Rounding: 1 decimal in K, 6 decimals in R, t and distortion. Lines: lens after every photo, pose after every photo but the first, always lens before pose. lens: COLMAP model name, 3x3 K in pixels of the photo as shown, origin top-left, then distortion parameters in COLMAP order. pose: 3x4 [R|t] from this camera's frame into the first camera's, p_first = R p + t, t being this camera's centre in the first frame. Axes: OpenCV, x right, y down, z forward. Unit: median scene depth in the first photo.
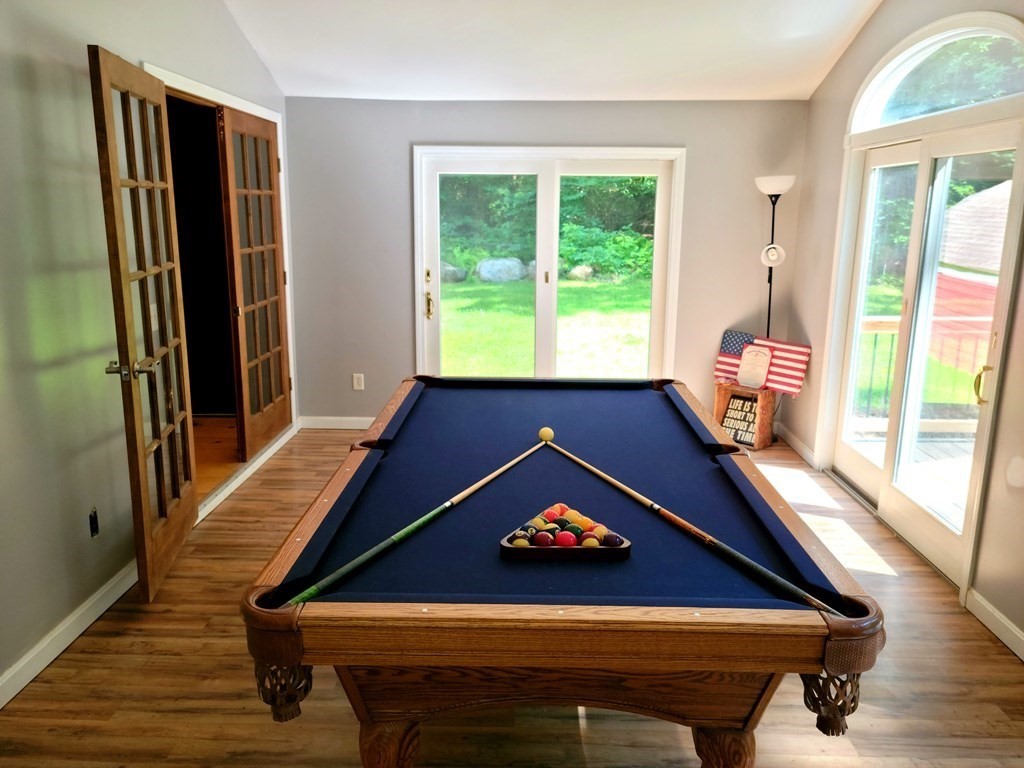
lens RADIAL K [[819.5, 0, 513.0], [0, 819.5, 383.2], [0, 0, 1]] dist [0.069359, -0.058063]
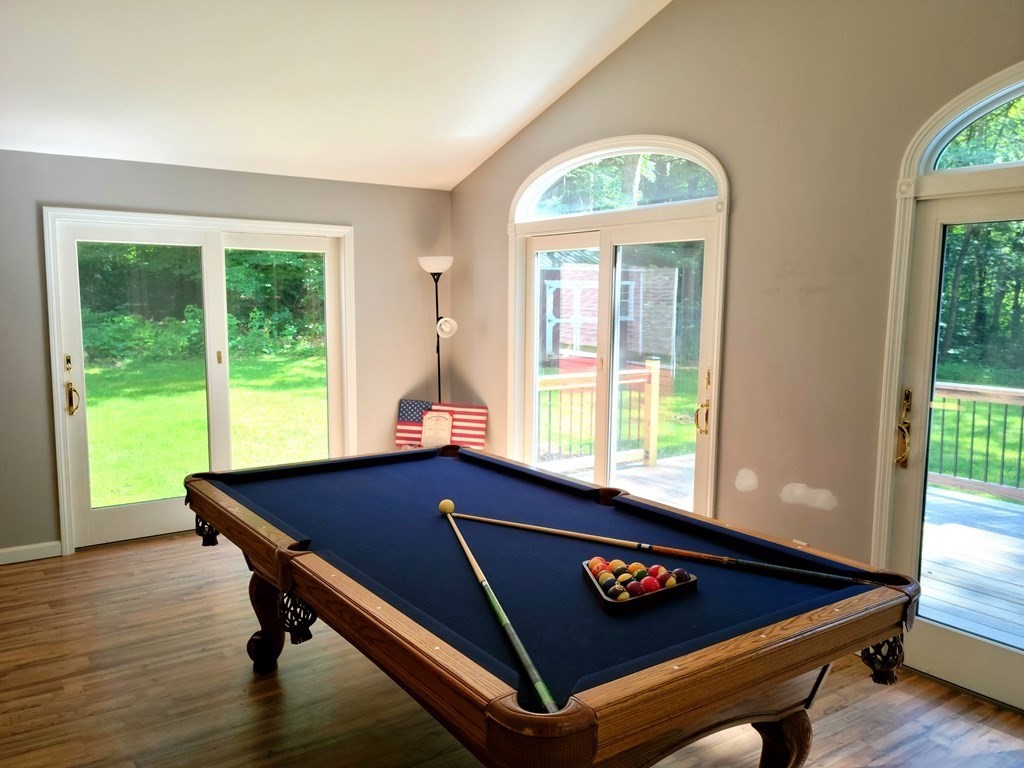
lens RADIAL K [[819.5, 0, 511.8], [0, 819.5, 388.9], [0, 0, 1]] dist [0.069359, -0.058063]
pose [[0.806075, -0.070603, 0.587587, -0.248051], [0.122117, 0.991334, -0.048409, -0.010755], [-0.579078, 0.110776, 0.807711, 0.079252]]
